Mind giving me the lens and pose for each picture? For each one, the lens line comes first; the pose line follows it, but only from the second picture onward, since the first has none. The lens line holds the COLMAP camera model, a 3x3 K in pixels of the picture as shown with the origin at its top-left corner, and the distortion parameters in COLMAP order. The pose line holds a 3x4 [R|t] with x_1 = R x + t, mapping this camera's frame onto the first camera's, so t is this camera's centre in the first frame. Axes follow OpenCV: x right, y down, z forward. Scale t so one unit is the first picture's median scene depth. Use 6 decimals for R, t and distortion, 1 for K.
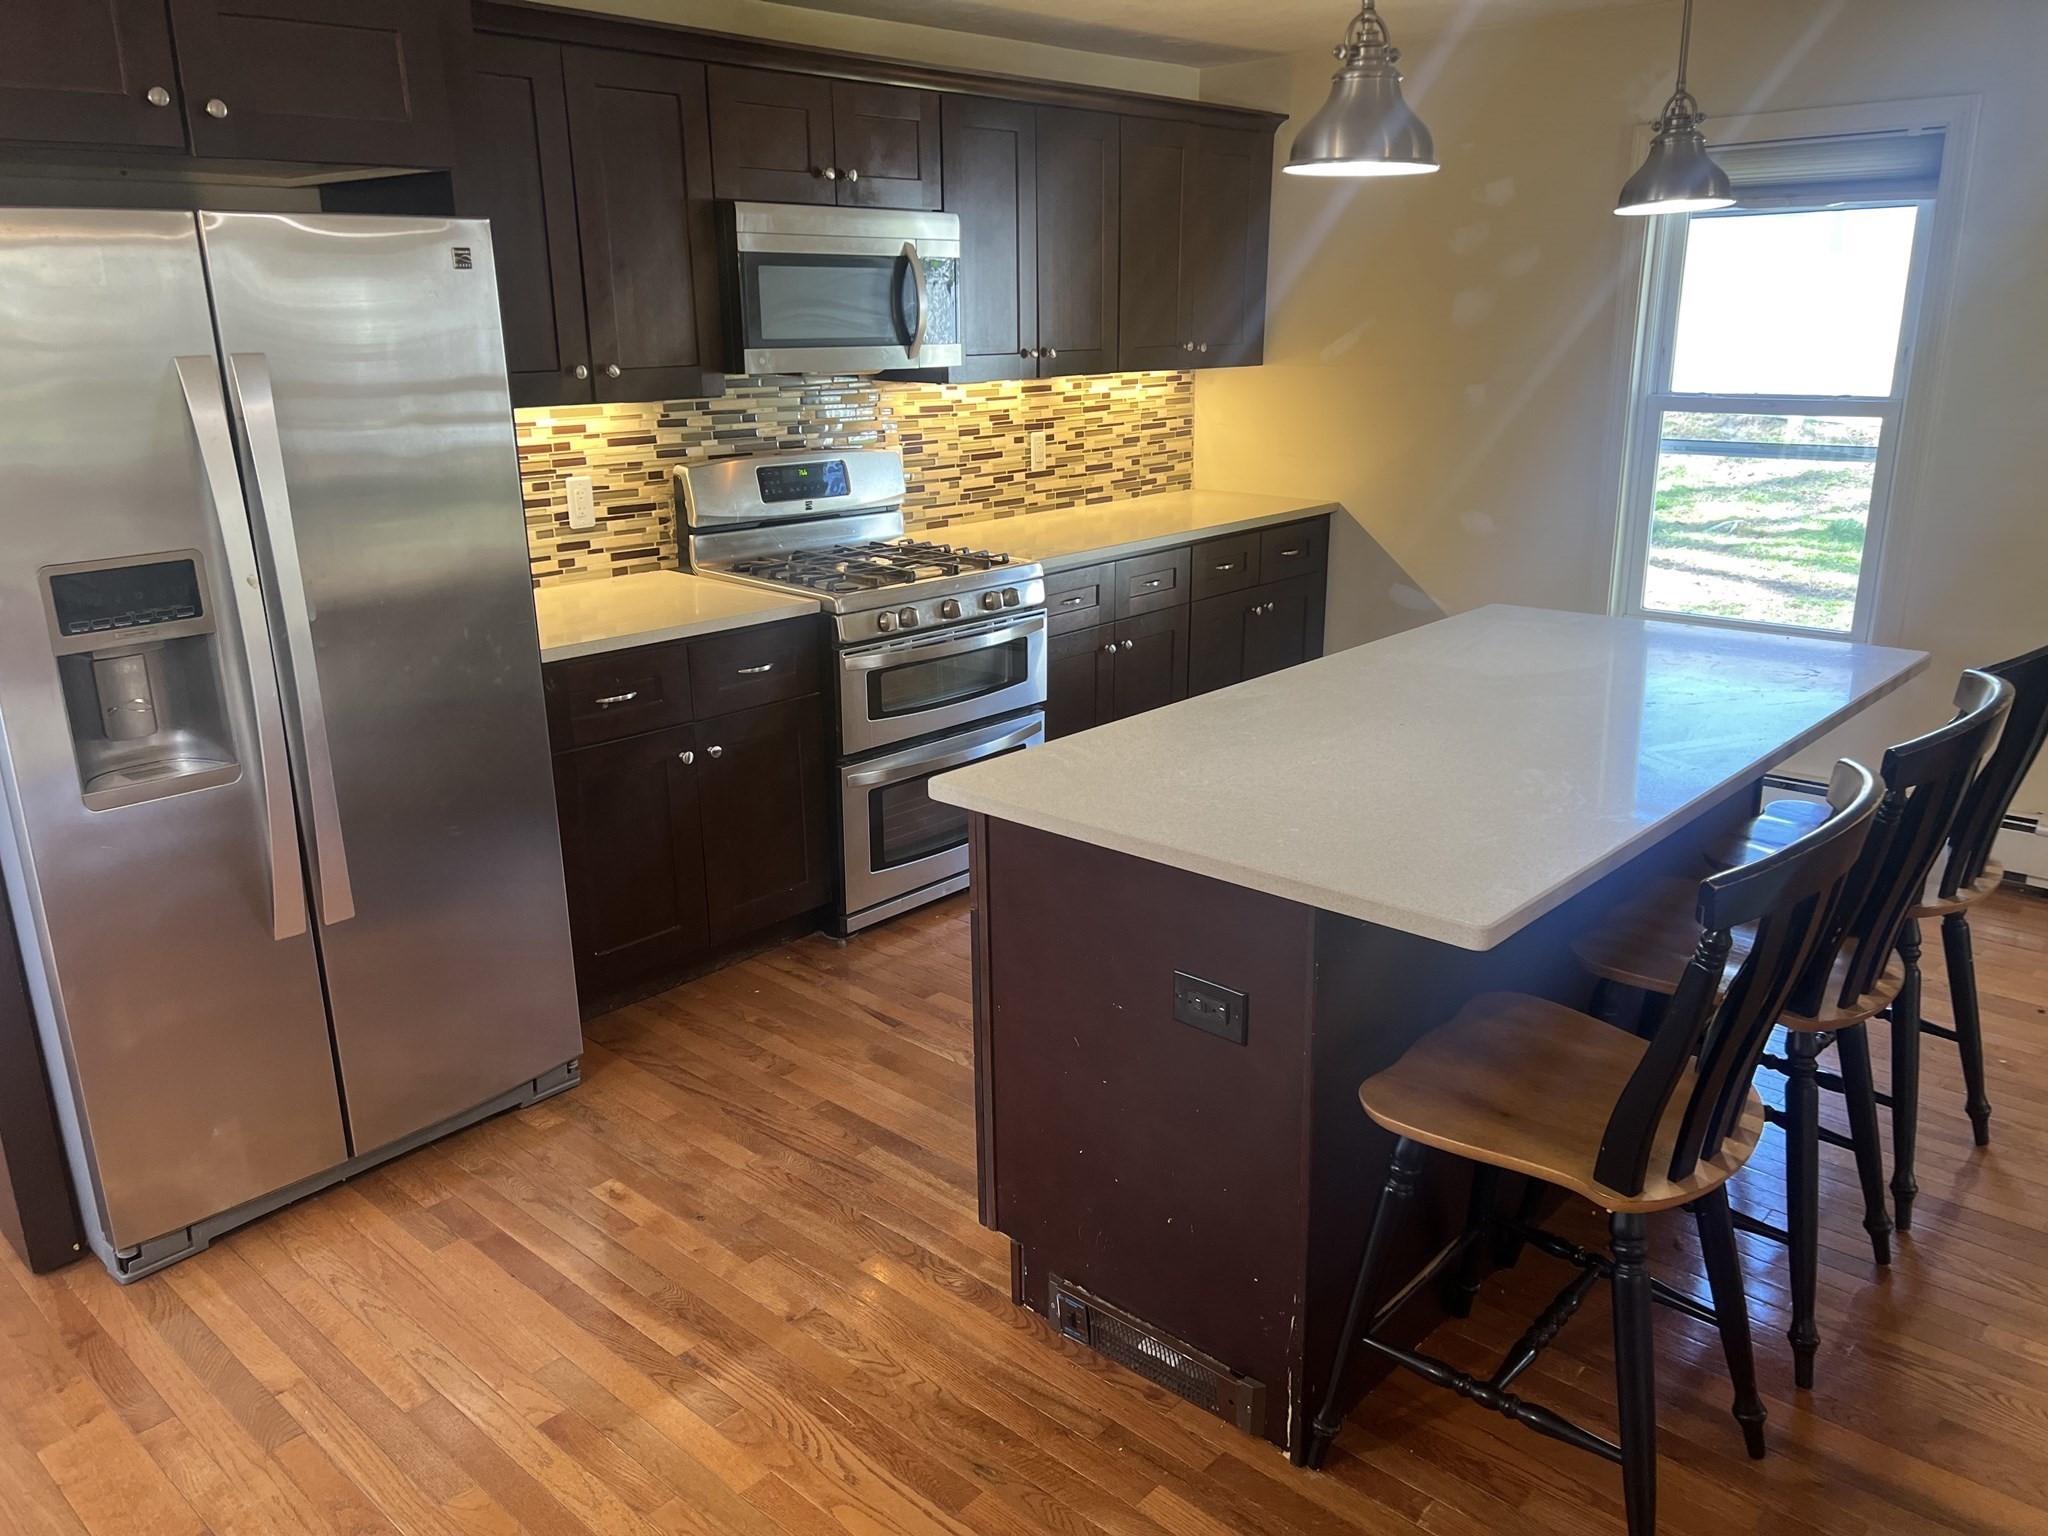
lens RADIAL K [[1542.1, 0, 1024.0], [0, 1542.1, 768.0], [0, 0, 1]] dist [0.092454, -0.104115]
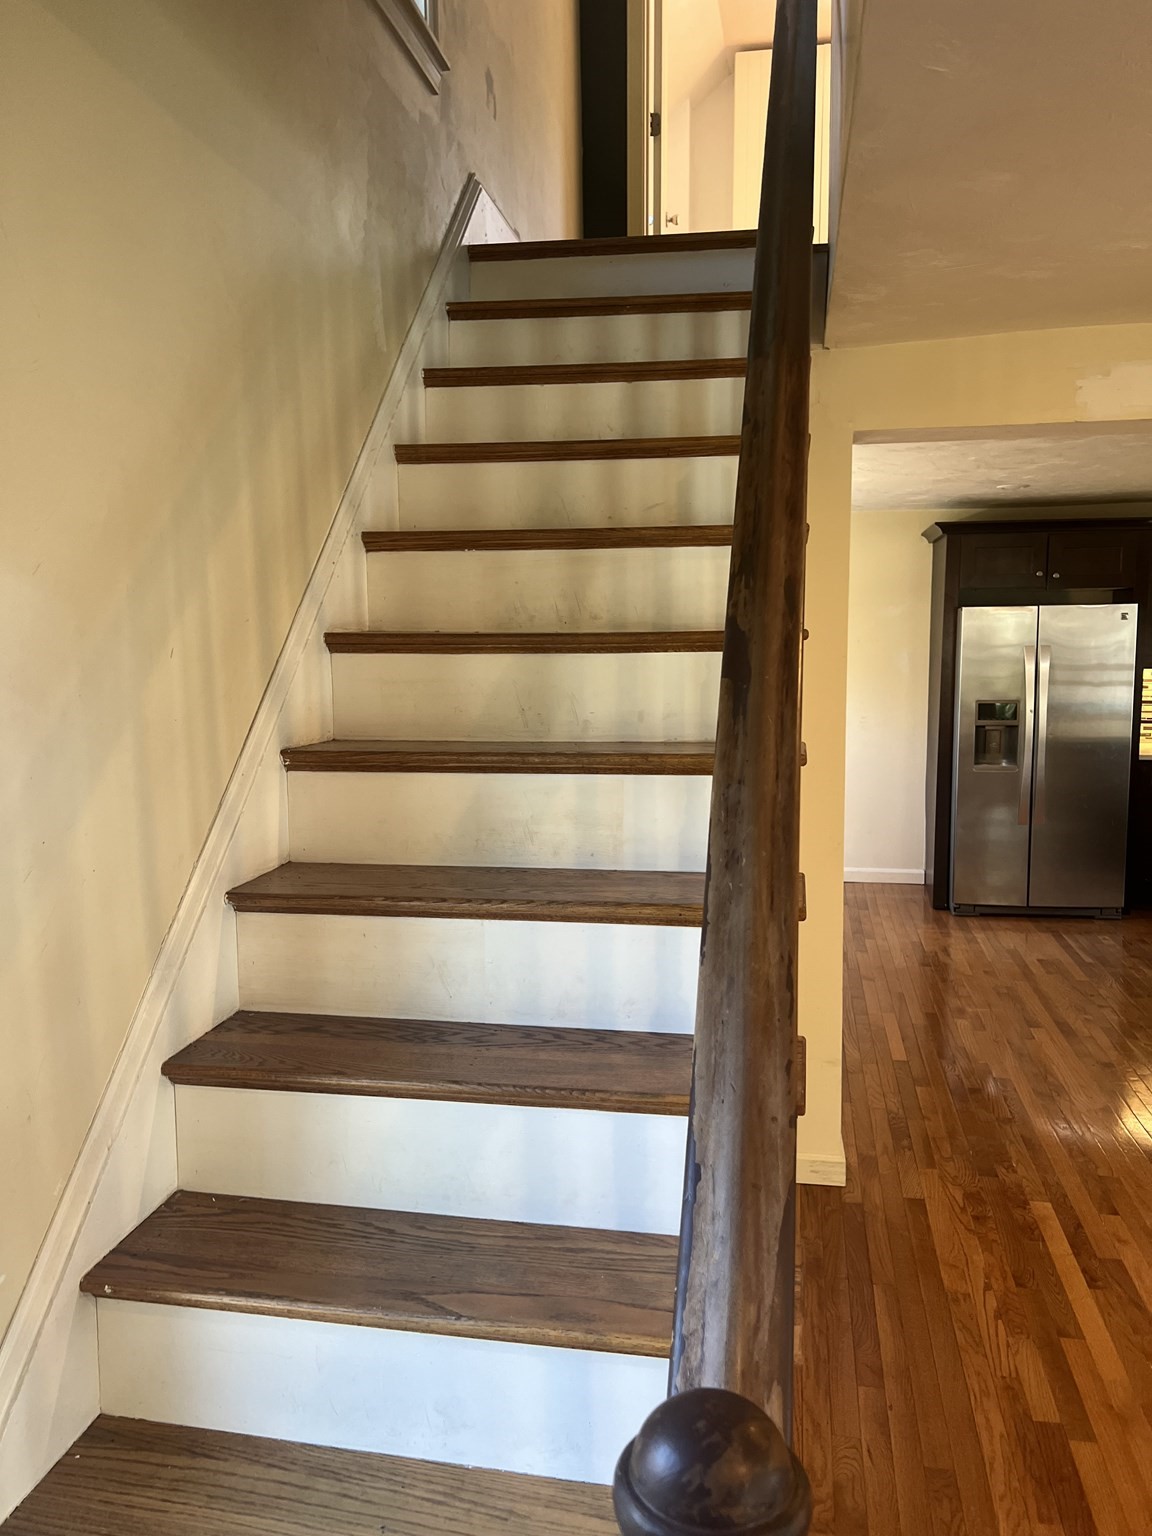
lens RADIAL K [[1156.5, 0, 576.0], [0, 1156.5, 768.0], [0, 0, 1]] dist [0.092454, -0.104115]
pose [[0.530447, 0.113540, -0.840080, 1.039598], [-0.247606, 0.968527, -0.025445, 0.286075], [0.810751, 0.221506, 0.541865, -1.050754]]
